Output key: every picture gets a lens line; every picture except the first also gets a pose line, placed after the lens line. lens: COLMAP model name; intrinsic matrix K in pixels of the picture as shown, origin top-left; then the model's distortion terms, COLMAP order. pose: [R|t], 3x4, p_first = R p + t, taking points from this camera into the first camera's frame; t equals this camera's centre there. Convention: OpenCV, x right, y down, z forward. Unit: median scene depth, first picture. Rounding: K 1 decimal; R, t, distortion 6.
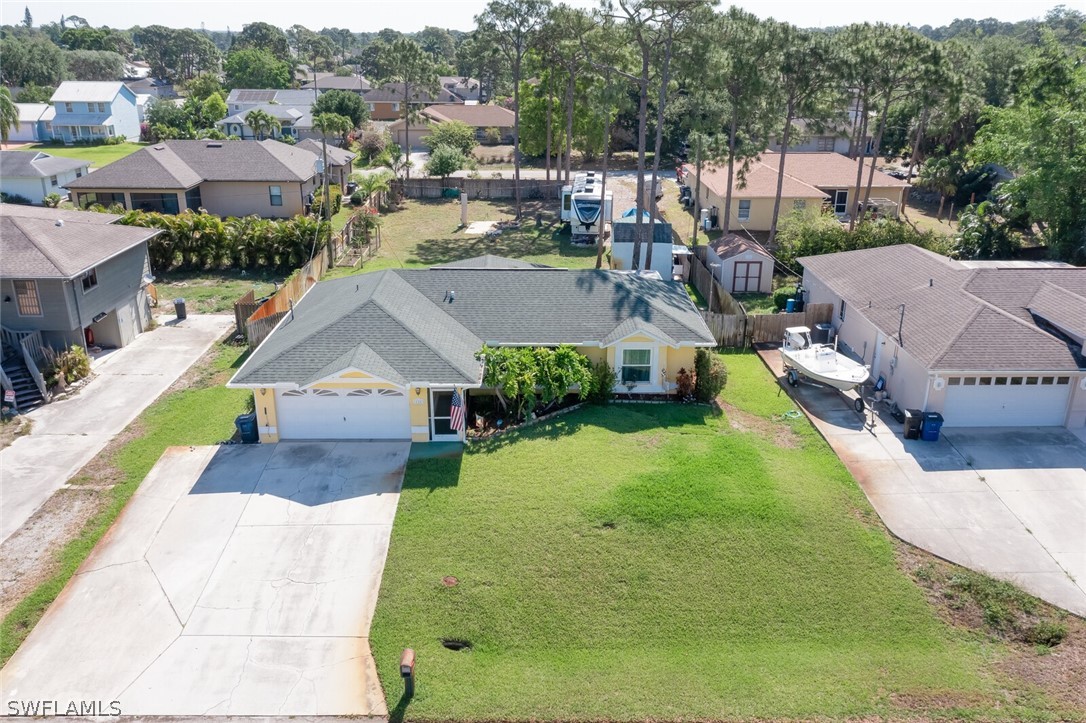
lens RADIAL K [[884.7, 0, 544.9], [0, 884.7, 361.8], [0, 0, 1]] dist [0.005202, 0.007118]
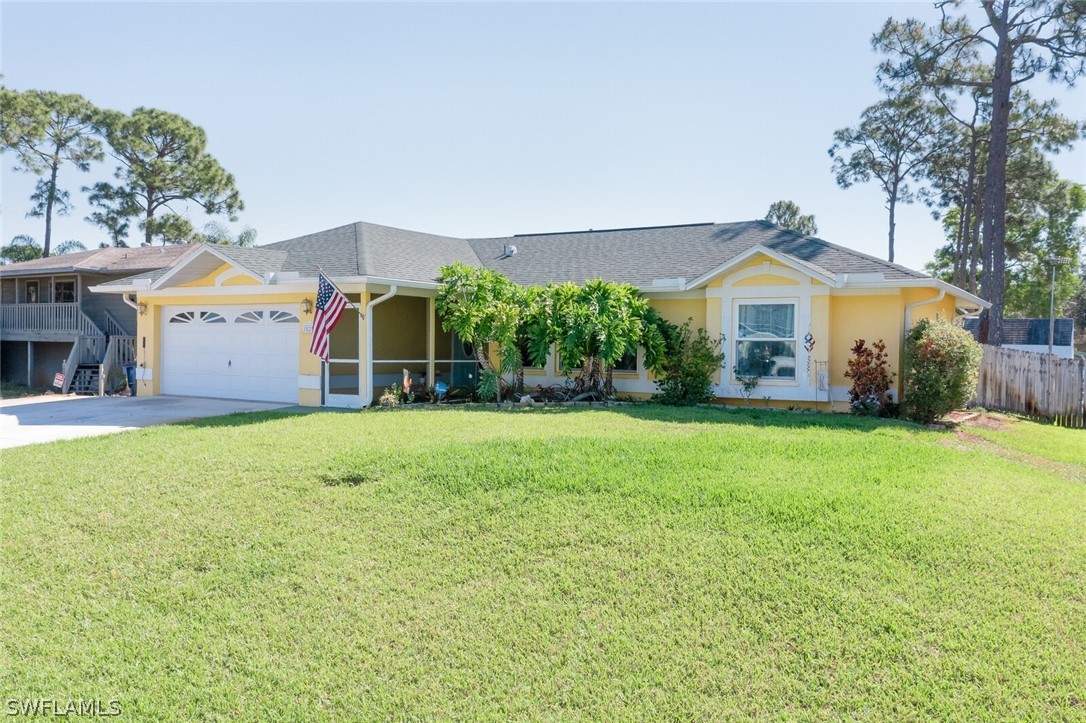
lens RADIAL K [[884.7, 0, 551.5], [0, 884.7, 361.6], [0, 0, 1]] dist [0.005202, 0.007118]
pose [[0.843613, 0.018439, -0.536635, 0.284469], [-0.198661, 0.939211, -0.280031, 0.186483], [0.498849, 0.342846, 0.795994, 0.606166]]
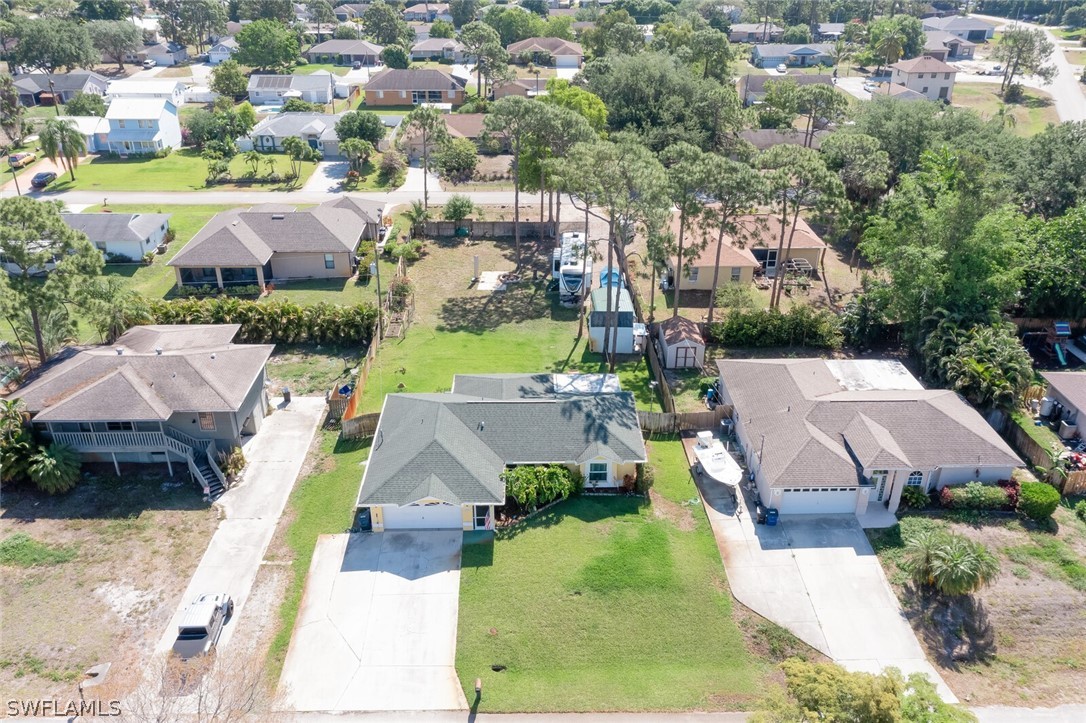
lens RADIAL K [[884.7, 0, 546.2], [0, 884.7, 361.9], [0, 0, 1]] dist [0.005202, 0.007118]
pose [[0.999947, -0.006576, 0.007911, -0.003429], [0.005550, 0.992338, 0.123426, -0.424983], [-0.008662, -0.123376, 0.992322, -0.619070]]
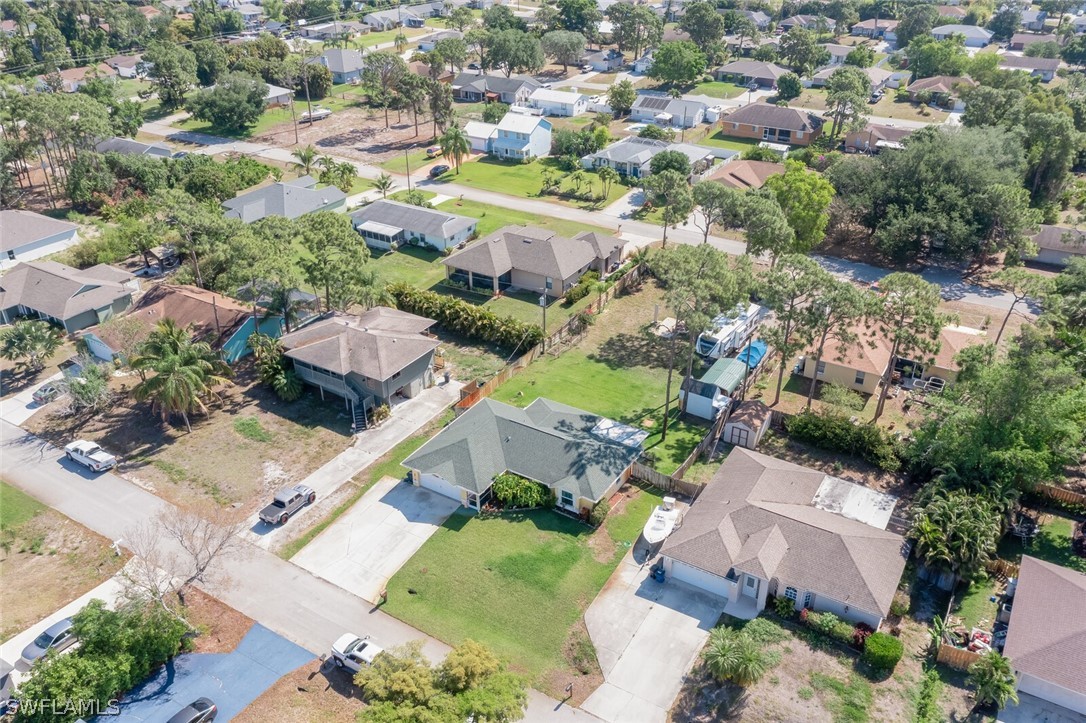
lens RADIAL K [[884.7, 0, 532.8], [0, 884.7, 359.1], [0, 0, 1]] dist [0.005202, 0.007118]
pose [[0.840132, 0.250079, -0.481289, 1.066307], [-0.173112, 0.964585, 0.199020, -0.797075], [0.514014, -0.083886, 0.853670, -0.930233]]
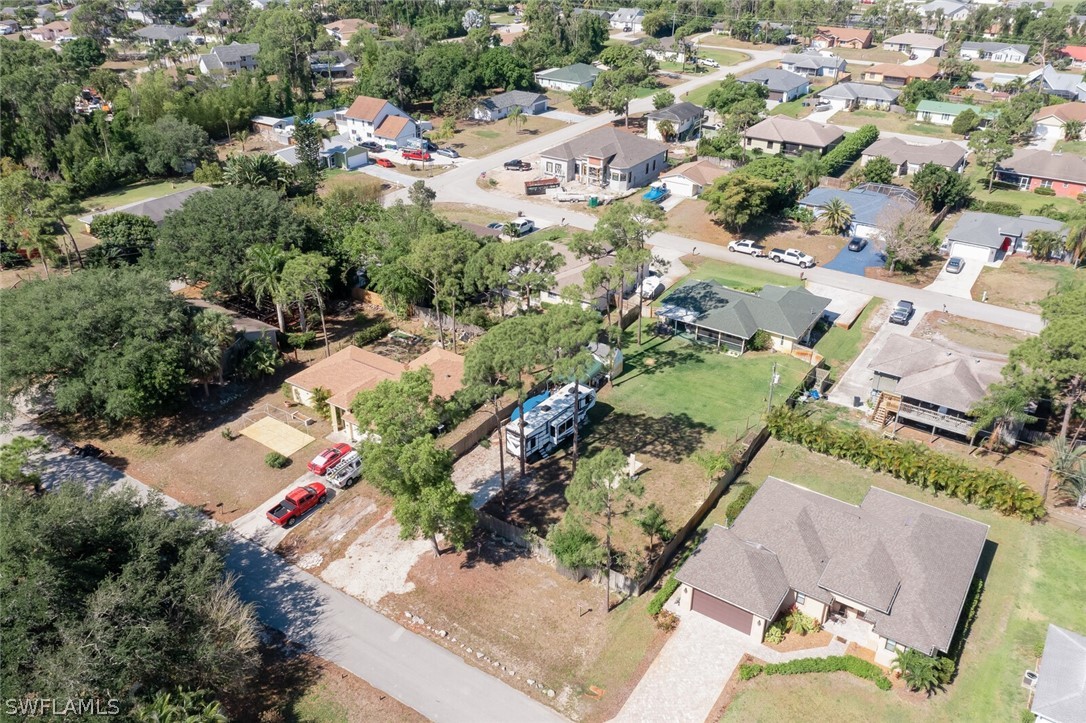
lens RADIAL K [[884.7, 0, 547.1], [0, 884.7, 361.7], [0, 0, 1]] dist [0.005202, 0.007118]
pose [[-0.828218, -0.281802, 0.484400, -1.144027], [0.180844, 0.683732, 0.706969, -2.424090], [-0.530425, 0.673126, -0.515317, 3.436881]]
